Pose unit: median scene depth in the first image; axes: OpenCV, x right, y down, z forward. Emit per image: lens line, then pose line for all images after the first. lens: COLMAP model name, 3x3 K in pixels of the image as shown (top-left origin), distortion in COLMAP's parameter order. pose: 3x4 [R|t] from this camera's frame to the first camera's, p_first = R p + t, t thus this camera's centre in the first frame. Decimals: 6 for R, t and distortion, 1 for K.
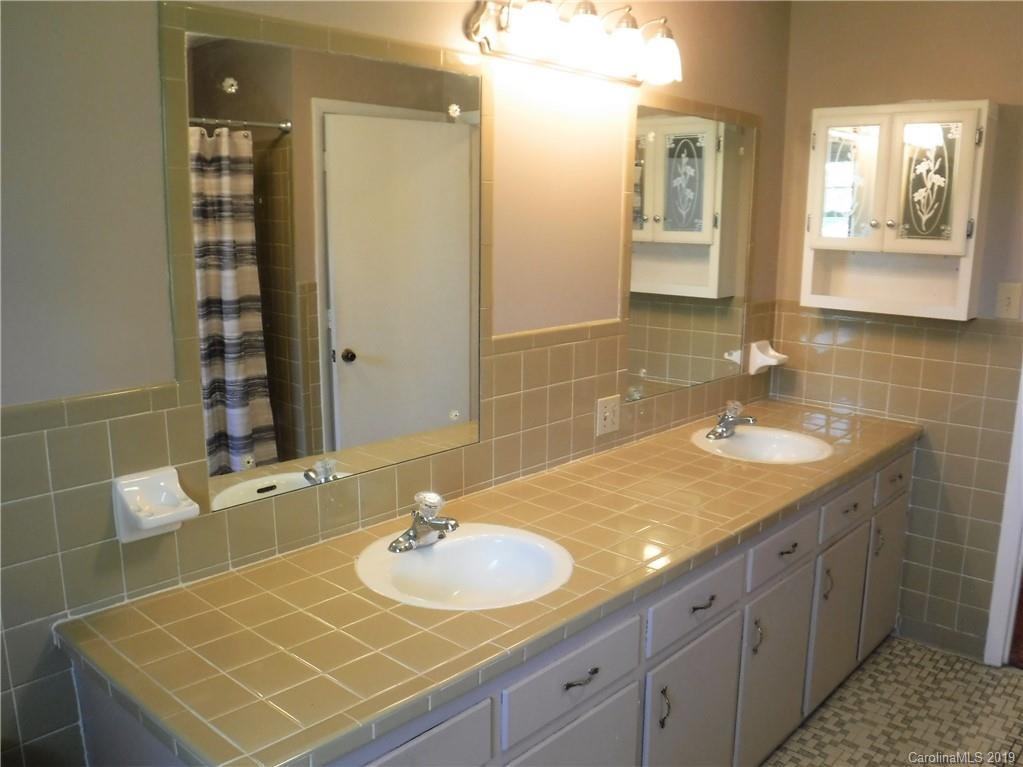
lens RADIAL K [[861.7, 0, 515.7], [0, 861.7, 395.8], [0, 0, 1]] dist [-0.117993, 0.045366]
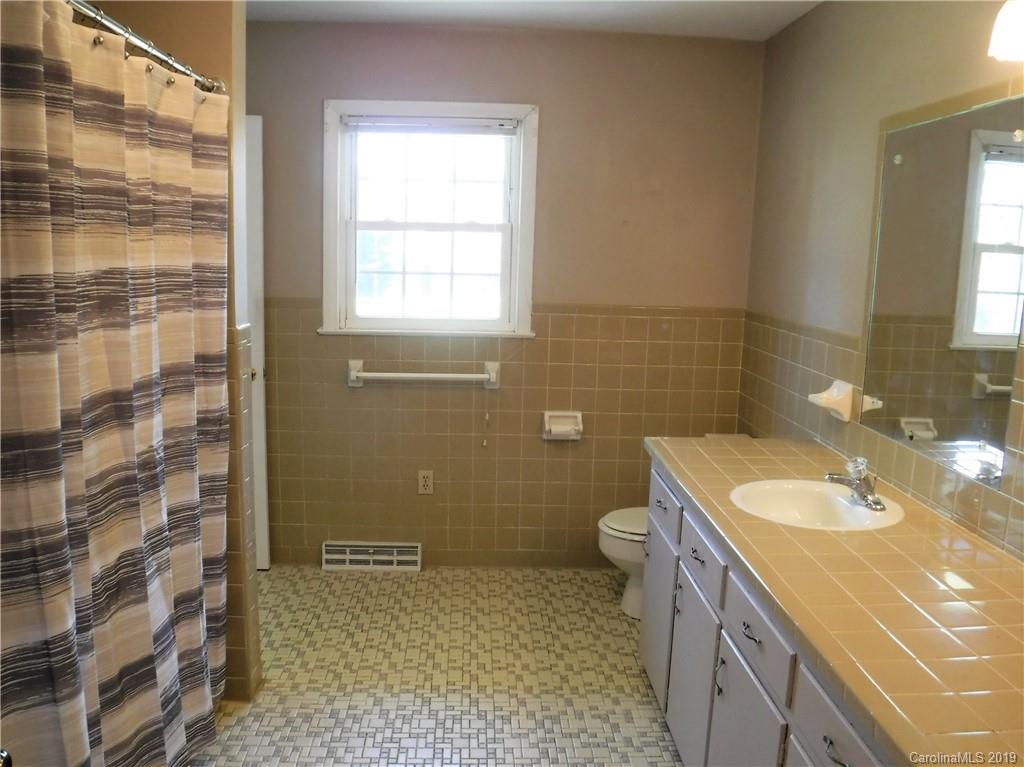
lens RADIAL K [[862.5, 0, 516.2], [0, 862.5, 395.8], [0, 0, 1]] dist [-0.117993, 0.045366]
pose [[-0.721036, 0.087320, -0.687373, 0.560731], [-0.179247, 0.934753, 0.306771, -0.132684], [0.669311, 0.344402, -0.658338, 0.743023]]
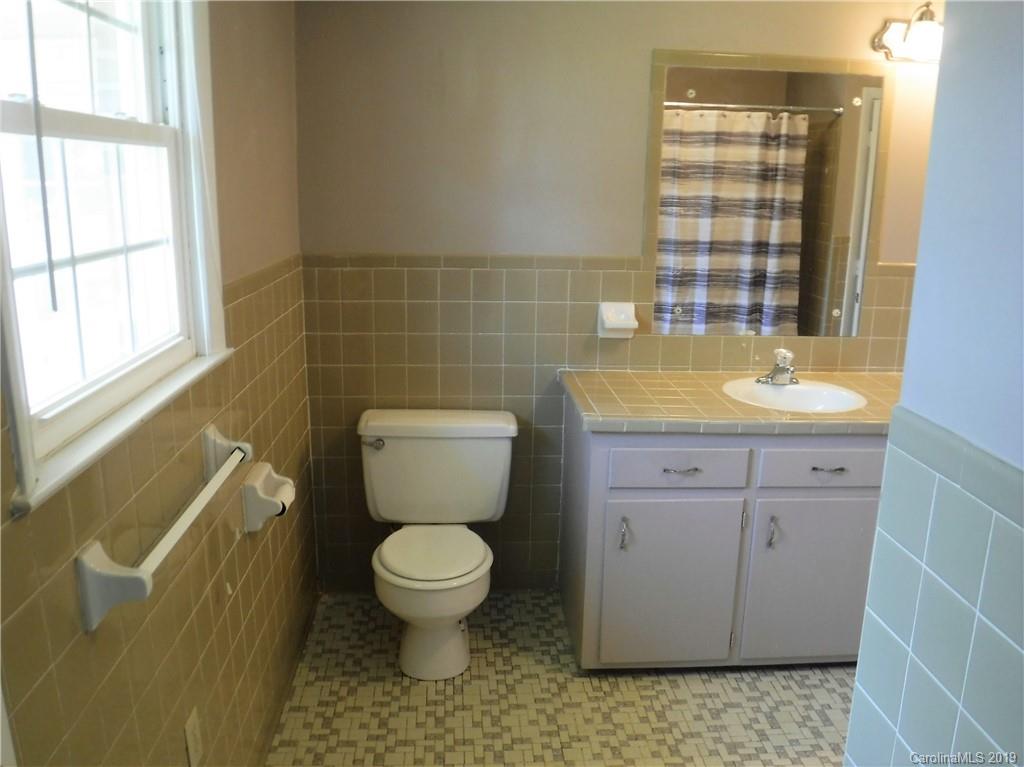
lens RADIAL K [[862.5, 0, 516.2], [0, 862.5, 395.8], [0, 0, 1]] dist [-0.117993, 0.045366]
pose [[0.718740, 0.170163, -0.674134, 0.307505], [-0.155035, 0.984400, 0.083186, 0.072861], [0.677774, 0.044725, 0.733909, -0.231310]]
